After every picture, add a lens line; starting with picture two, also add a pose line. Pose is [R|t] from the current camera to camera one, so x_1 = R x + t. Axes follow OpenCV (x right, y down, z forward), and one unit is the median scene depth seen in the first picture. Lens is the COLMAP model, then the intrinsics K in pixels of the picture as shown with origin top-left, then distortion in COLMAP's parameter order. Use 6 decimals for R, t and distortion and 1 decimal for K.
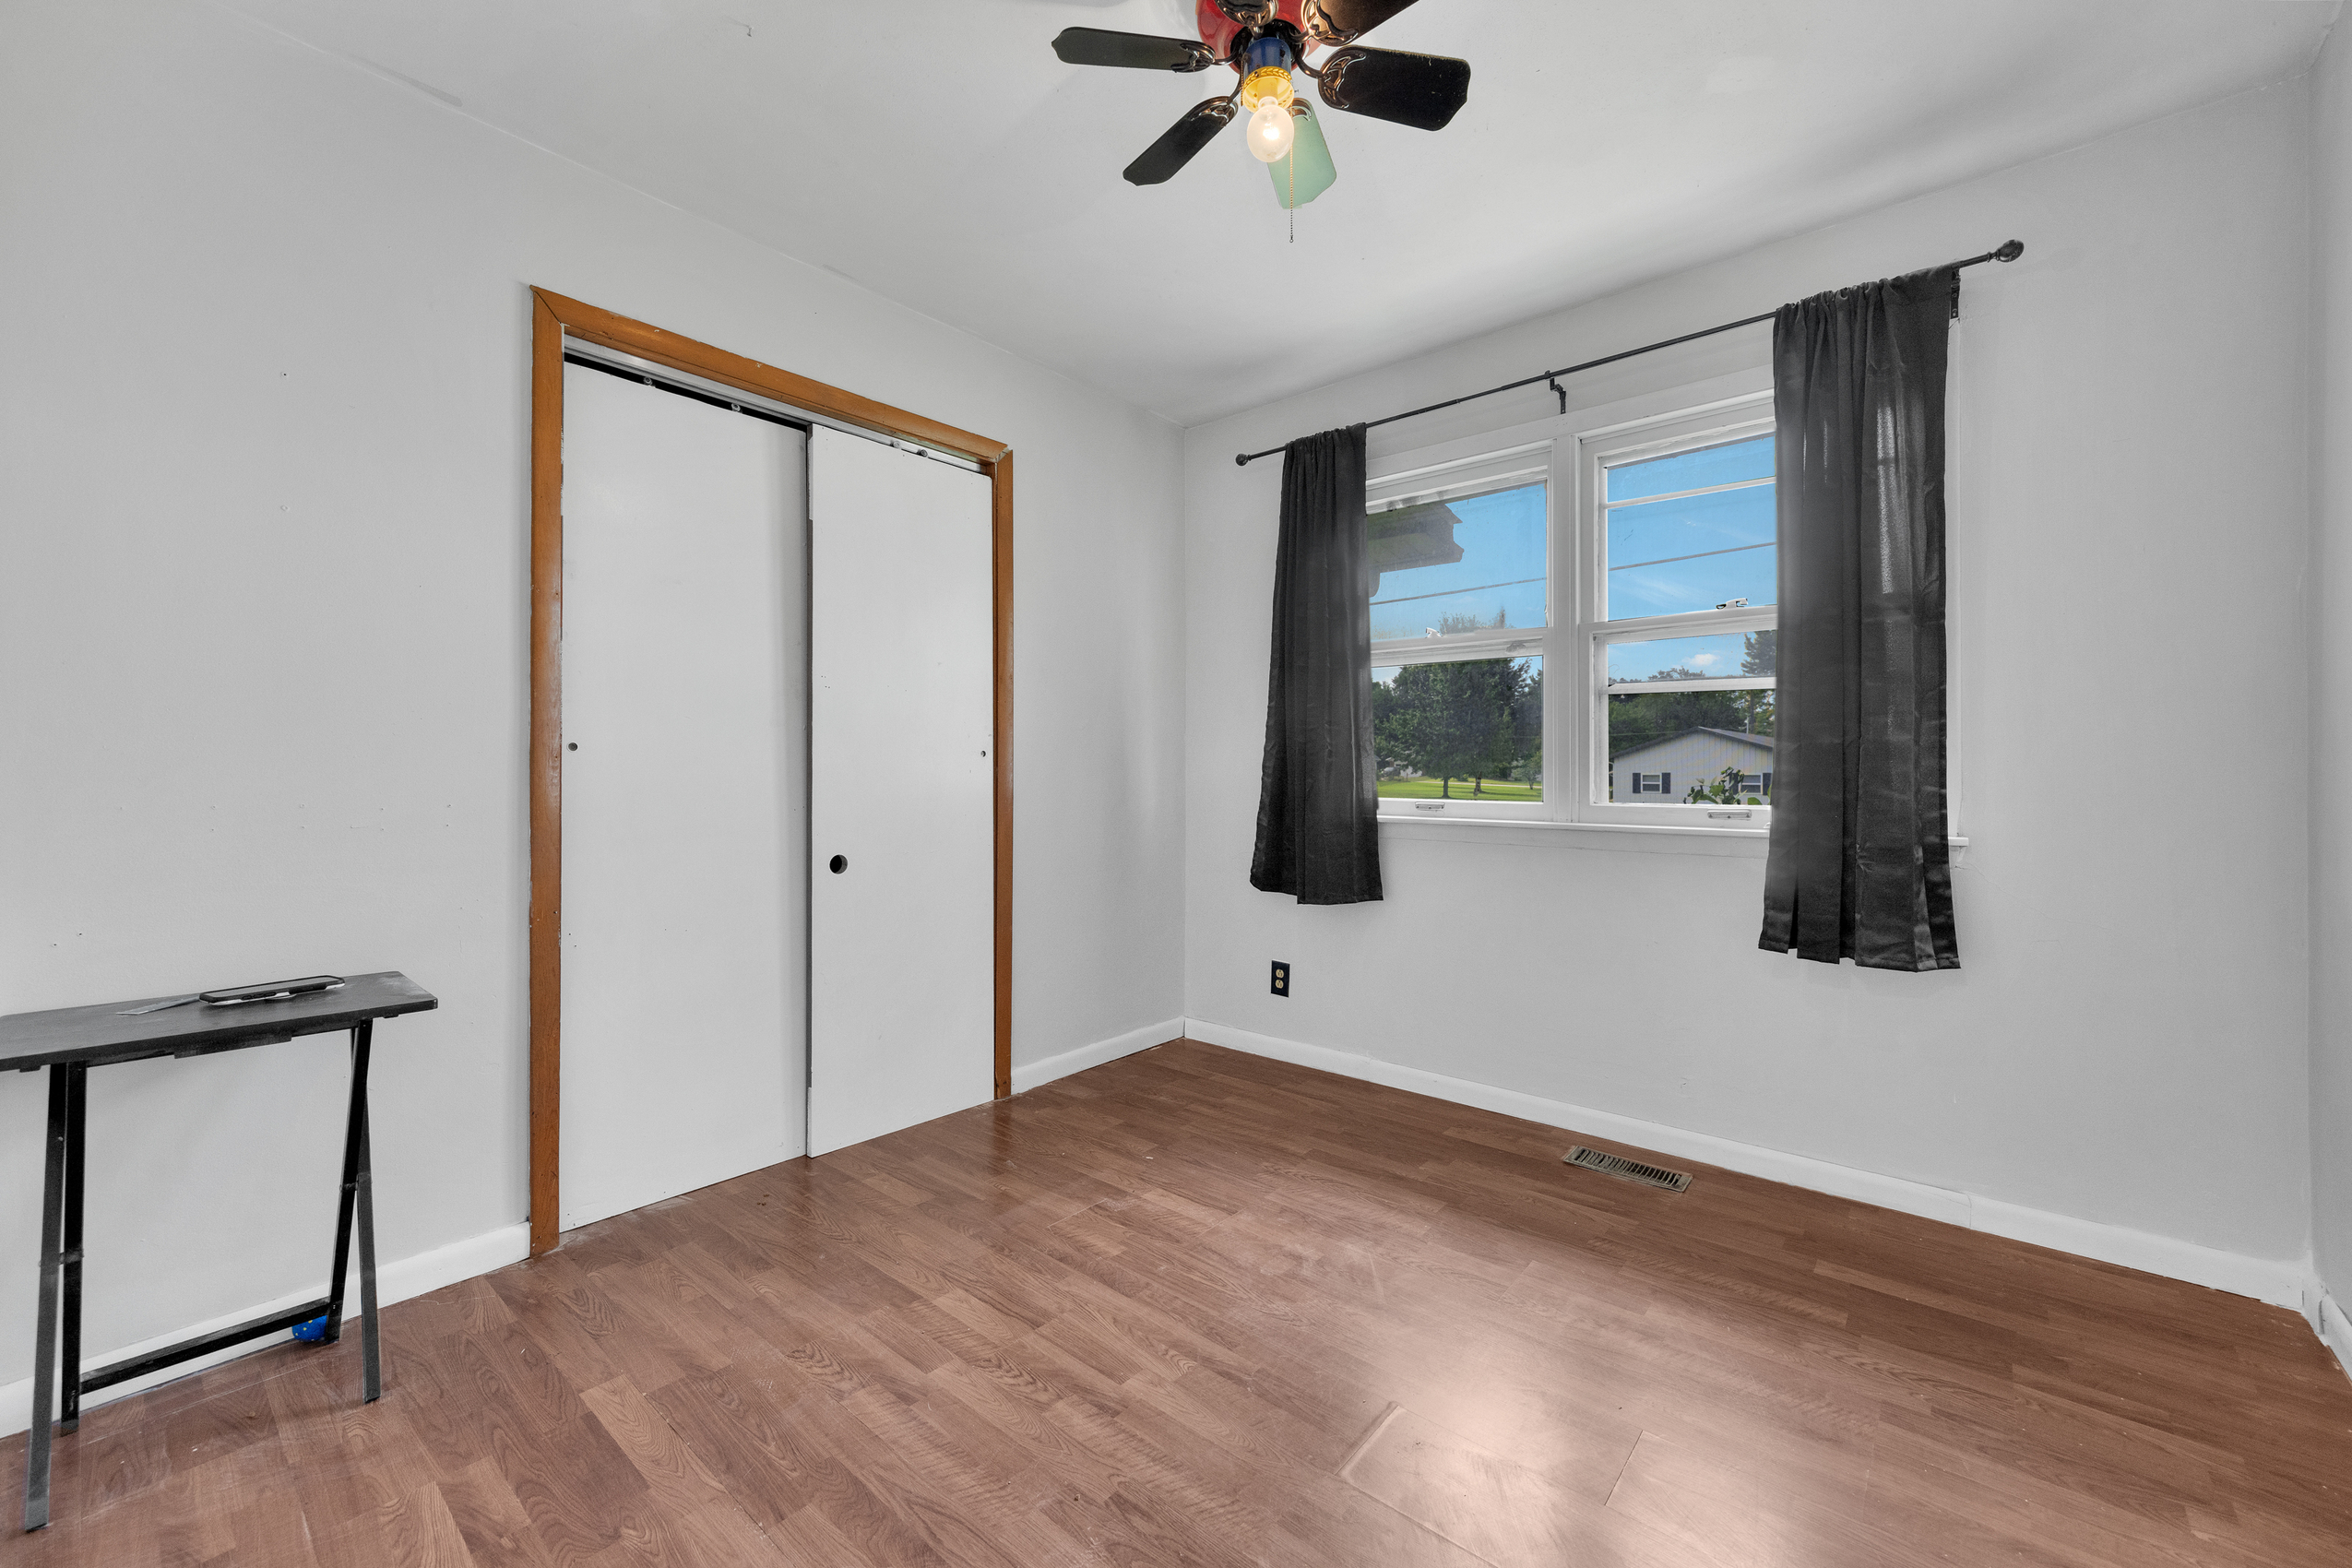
lens RADIAL K [[917.8, 0, 1177.5], [0, 917.8, 772.9], [0, 0, 1]] dist [0.003699, -0.000998]
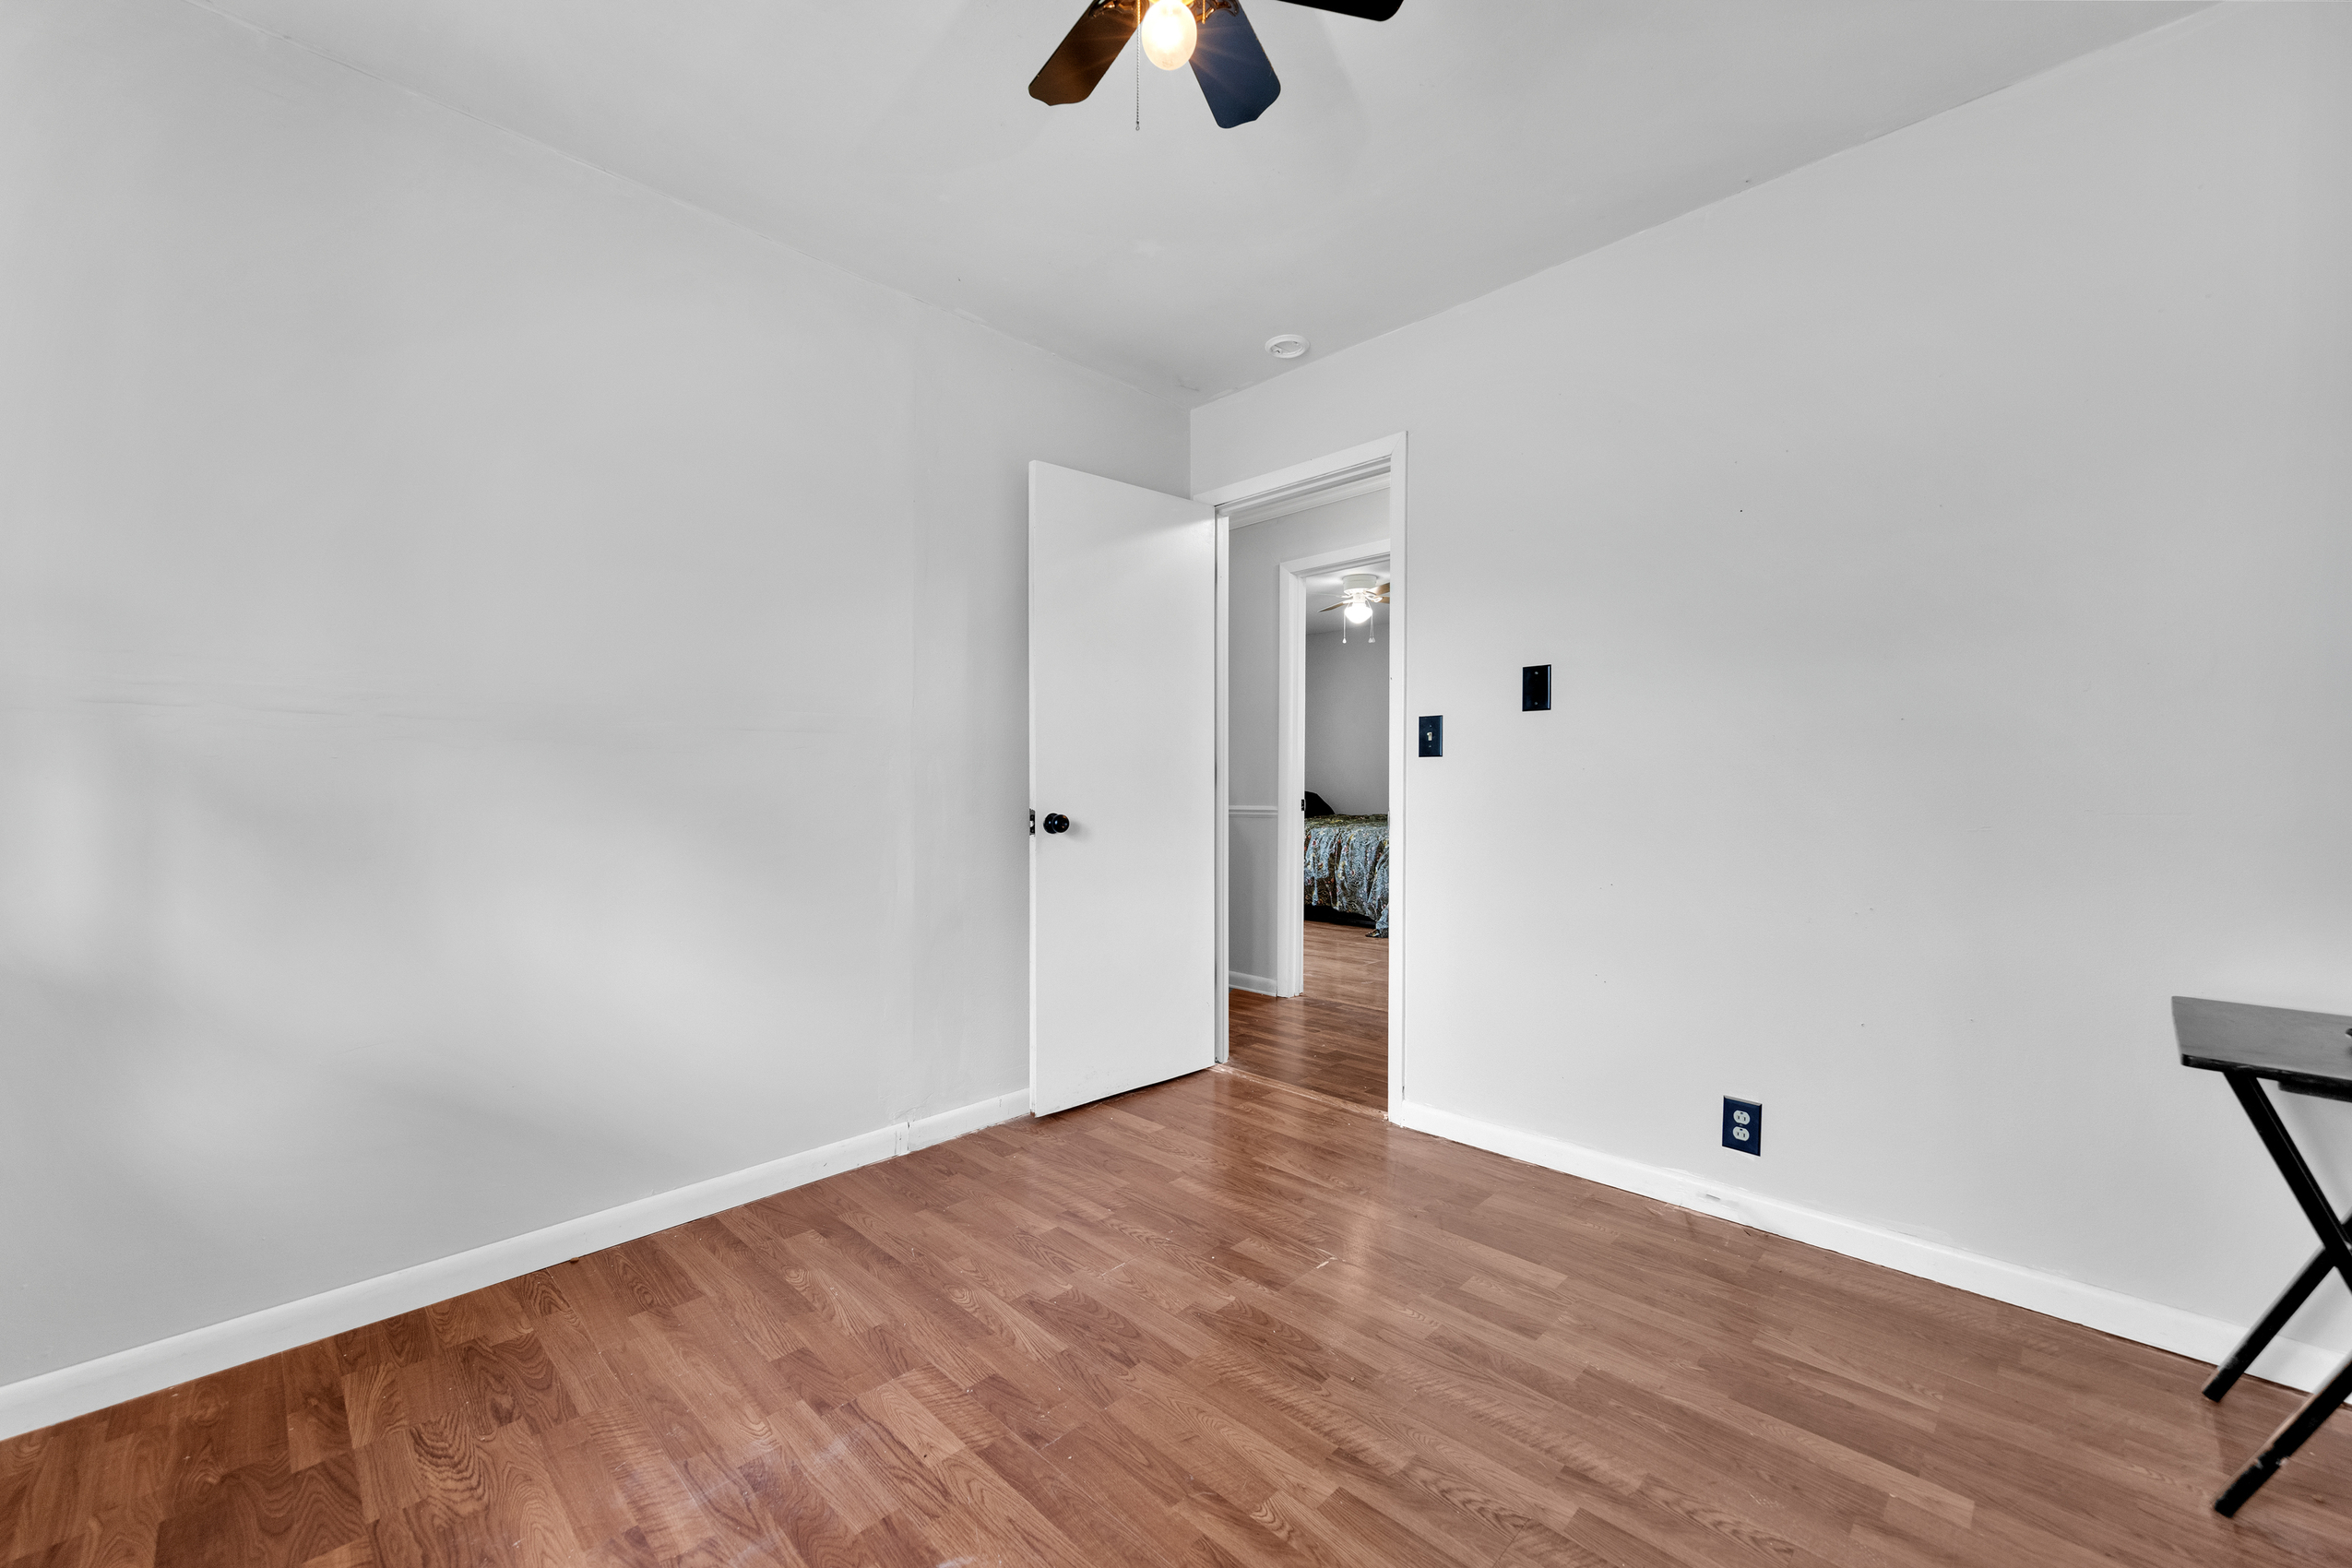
lens RADIAL K [[917.8, 0, 1174.6], [0, 917.8, 788.4], [0, 0, 1]] dist [0.003699, -0.000998]
pose [[-0.996687, 0.001900, 0.081315, 0.021945], [0.002250, 0.999989, 0.004214, 0.005447], [-0.081306, 0.004383, -0.996680, 1.923619]]
